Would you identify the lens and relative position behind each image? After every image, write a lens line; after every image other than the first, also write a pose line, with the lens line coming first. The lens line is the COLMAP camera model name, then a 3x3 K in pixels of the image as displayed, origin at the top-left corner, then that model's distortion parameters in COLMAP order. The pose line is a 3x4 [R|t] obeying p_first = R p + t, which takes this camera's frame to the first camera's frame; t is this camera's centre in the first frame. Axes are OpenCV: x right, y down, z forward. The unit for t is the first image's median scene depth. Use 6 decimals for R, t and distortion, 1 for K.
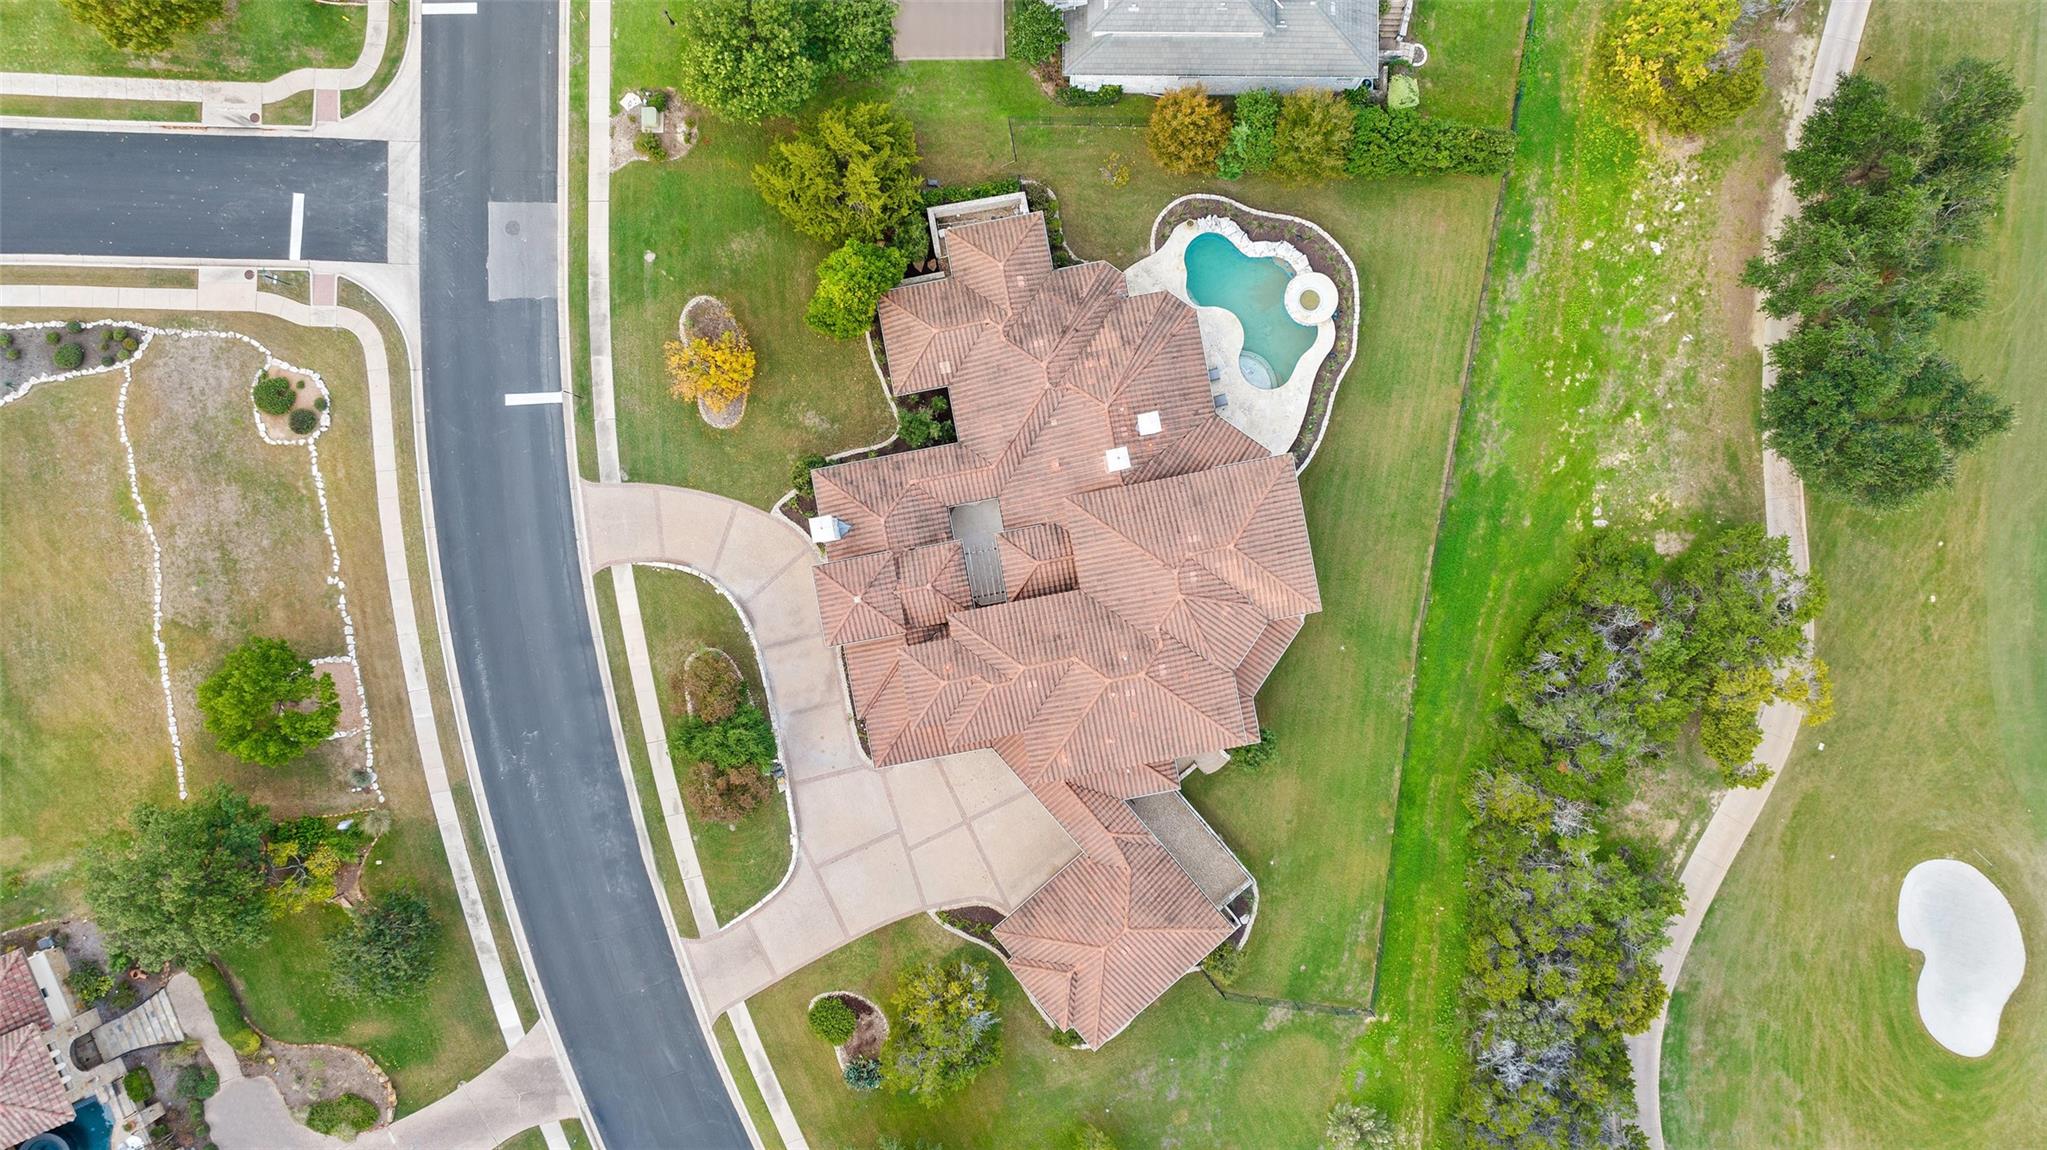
lens RADIAL K [[1433.2, 0, 1023.5], [0, 1433.2, 575.0], [0, 0, 1]] dist [-0.011188, -0.000726]
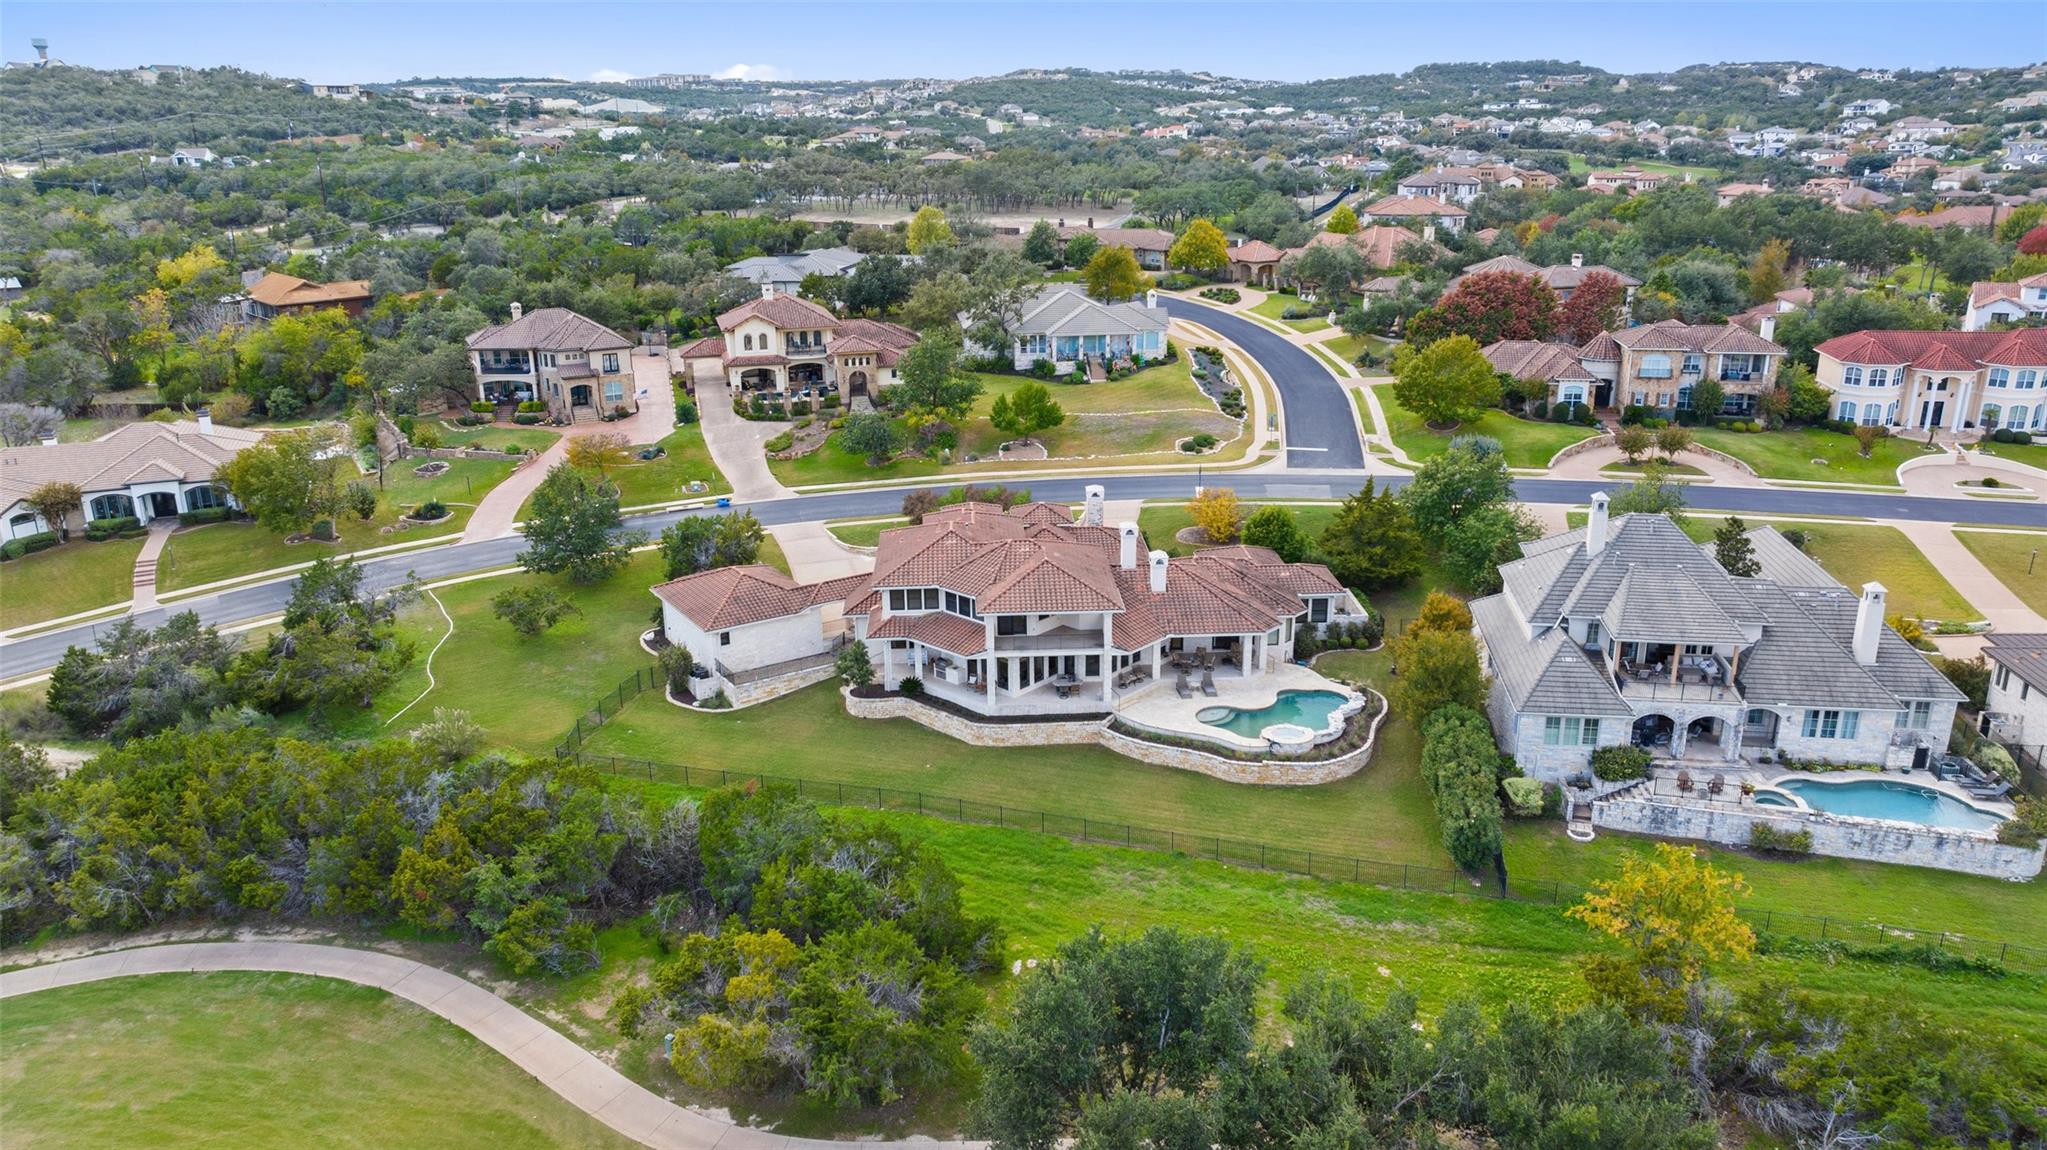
lens RADIAL K [[1433.2, 0, 1023.5], [0, 1433.2, 575.0], [0, 0, 1]] dist [-0.011188, -0.000726]
pose [[-0.142432, 0.305326, -0.941536, 1.075786], [-0.989800, -0.041109, 0.136402, -0.137582], [0.002942, 0.951360, 0.308067, 0.569964]]
